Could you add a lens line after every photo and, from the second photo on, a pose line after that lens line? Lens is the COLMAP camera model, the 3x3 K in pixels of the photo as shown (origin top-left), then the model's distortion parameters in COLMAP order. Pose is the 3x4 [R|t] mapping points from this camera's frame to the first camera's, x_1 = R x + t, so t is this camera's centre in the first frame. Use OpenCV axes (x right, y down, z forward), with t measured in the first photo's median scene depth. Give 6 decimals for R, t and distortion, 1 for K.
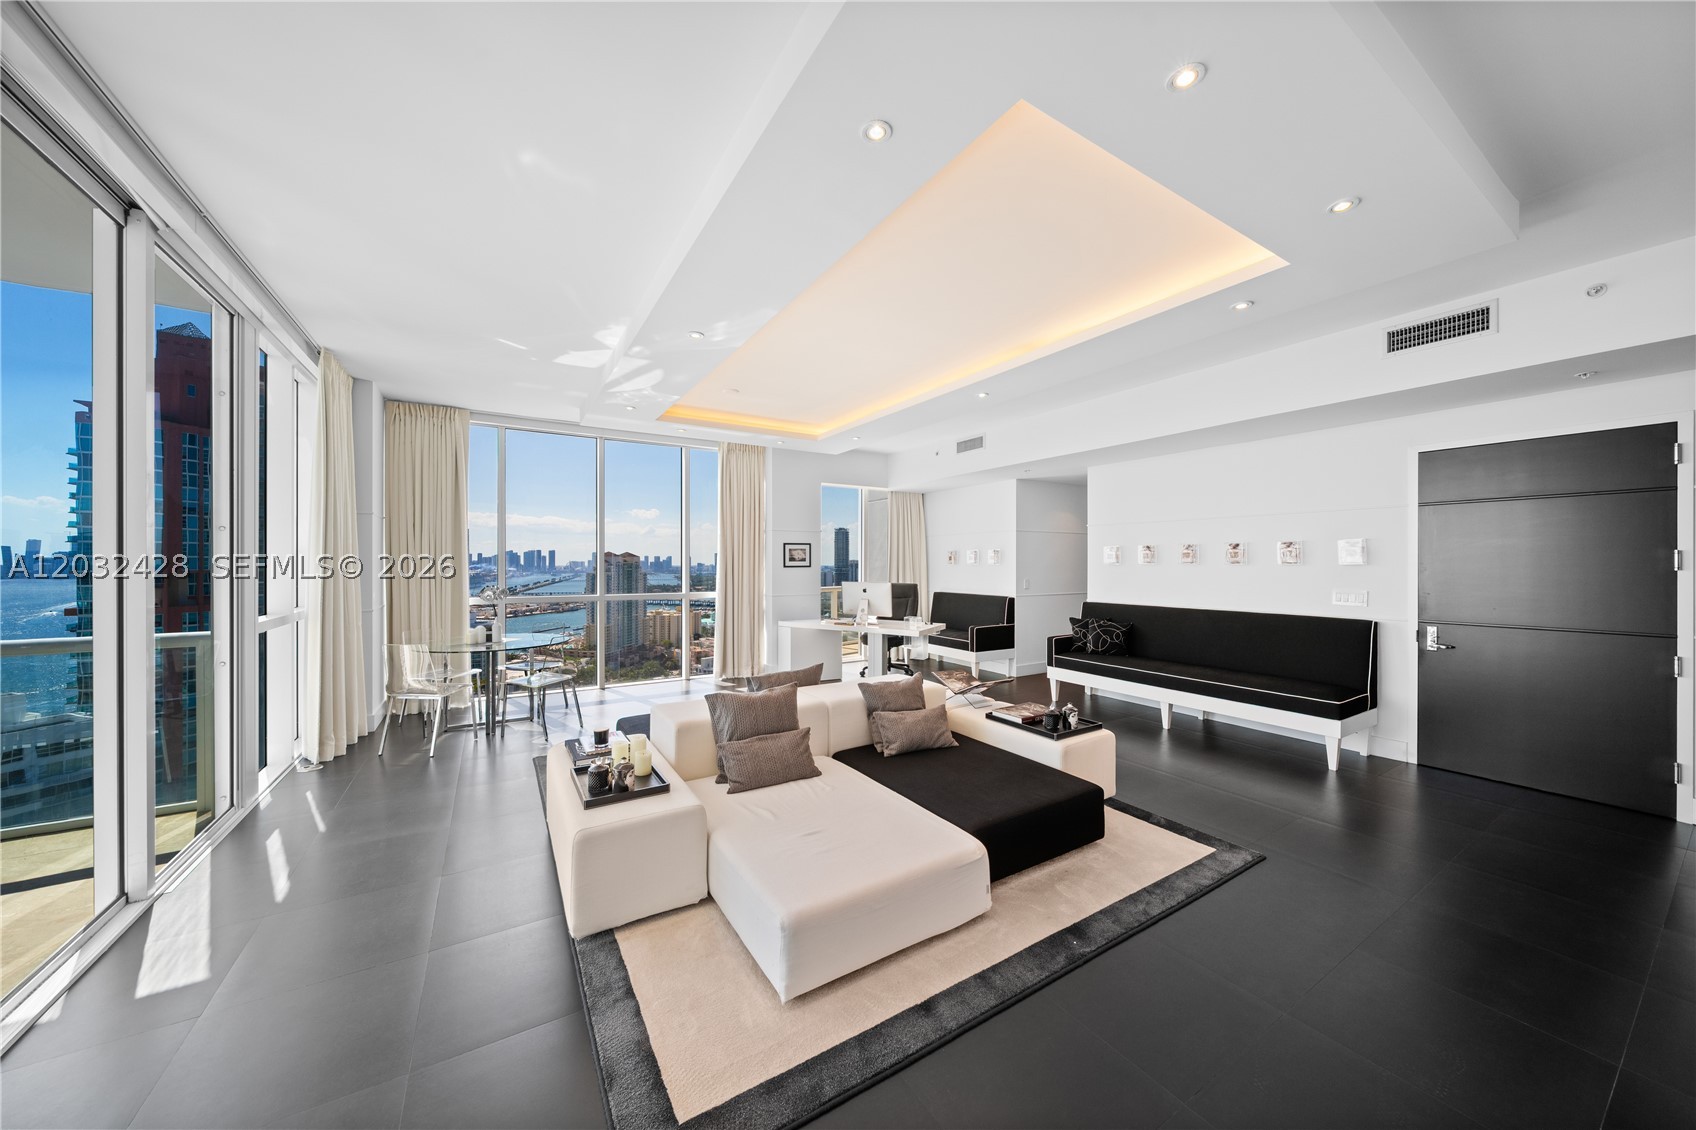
lens RADIAL K [[580.5, 0, 834.0], [0, 580.5, 570.4], [0, 0, 1]] dist [0.000040, -0.000415]
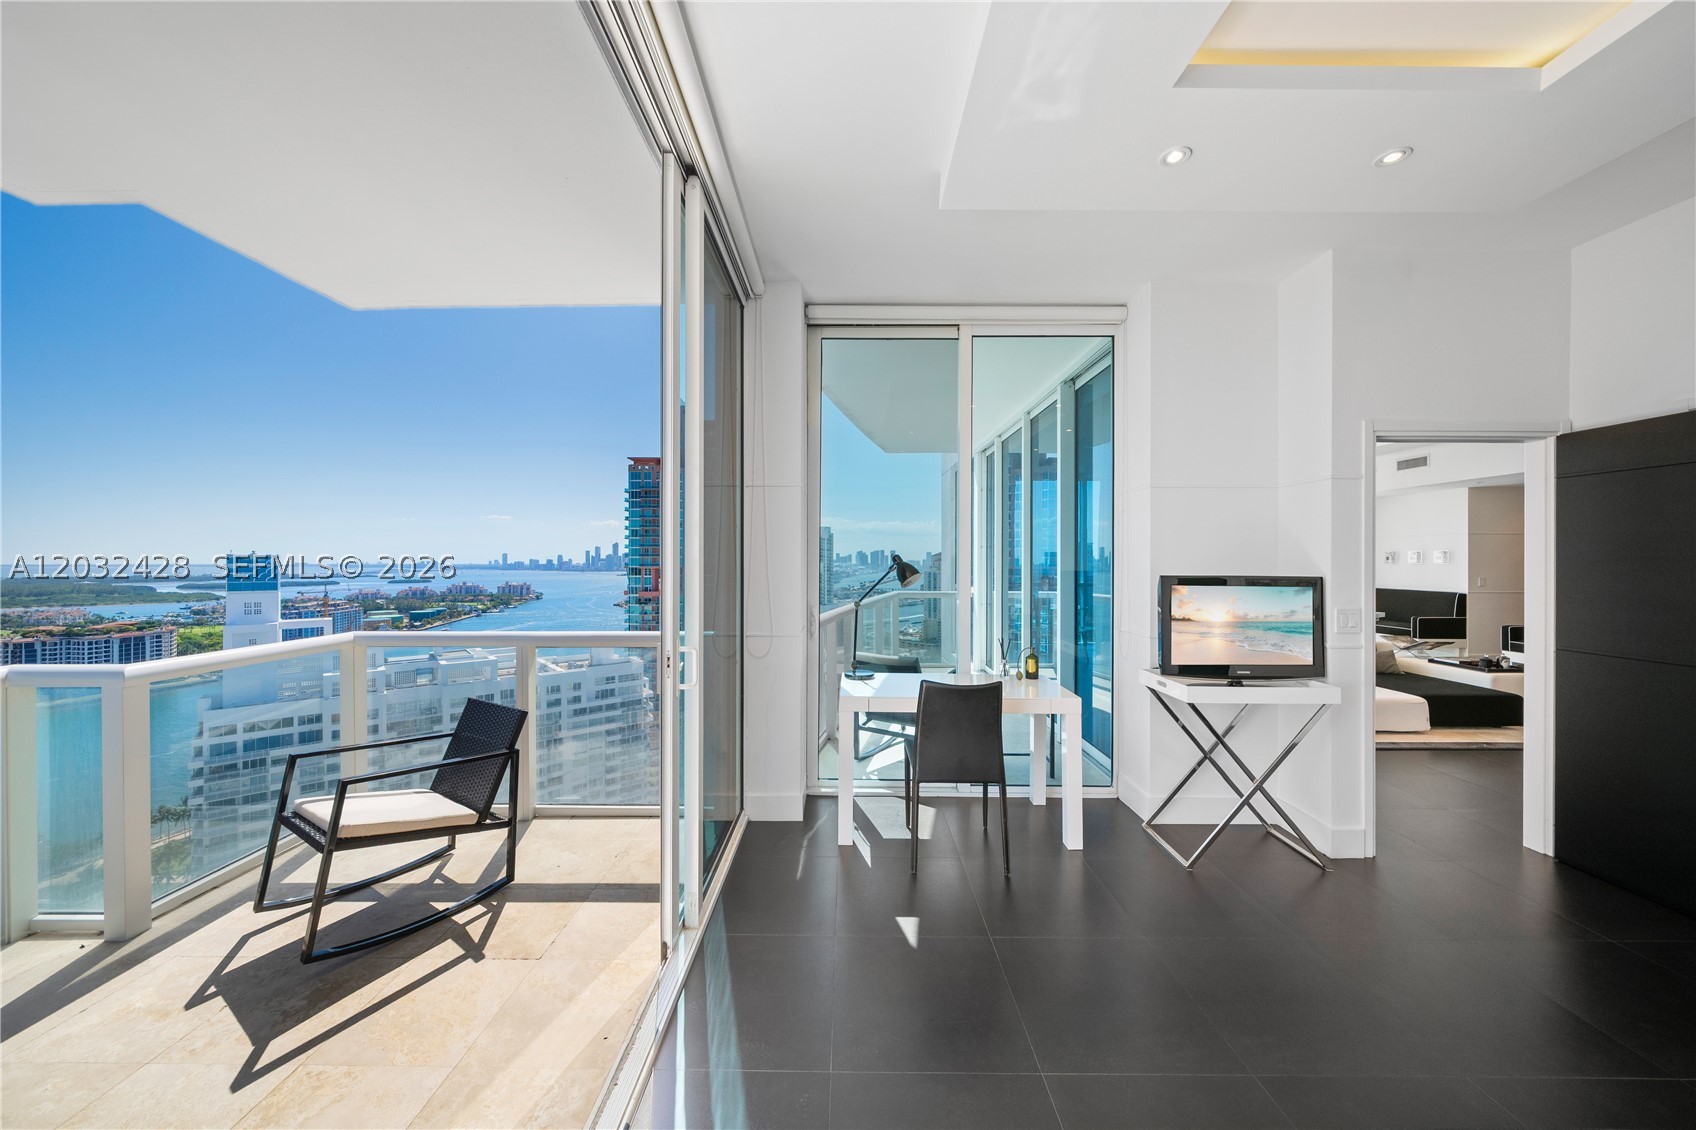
lens RADIAL K [[580.5, 0, 838.3], [0, 580.5, 566.3], [0, 0, 1]] dist [0.000040, -0.000415]
pose [[0.853208, 0.004731, -0.521550, -0.156697], [-0.007441, 0.999968, -0.003101, 0.007625], [0.521519, 0.006527, 0.853215, -0.660559]]
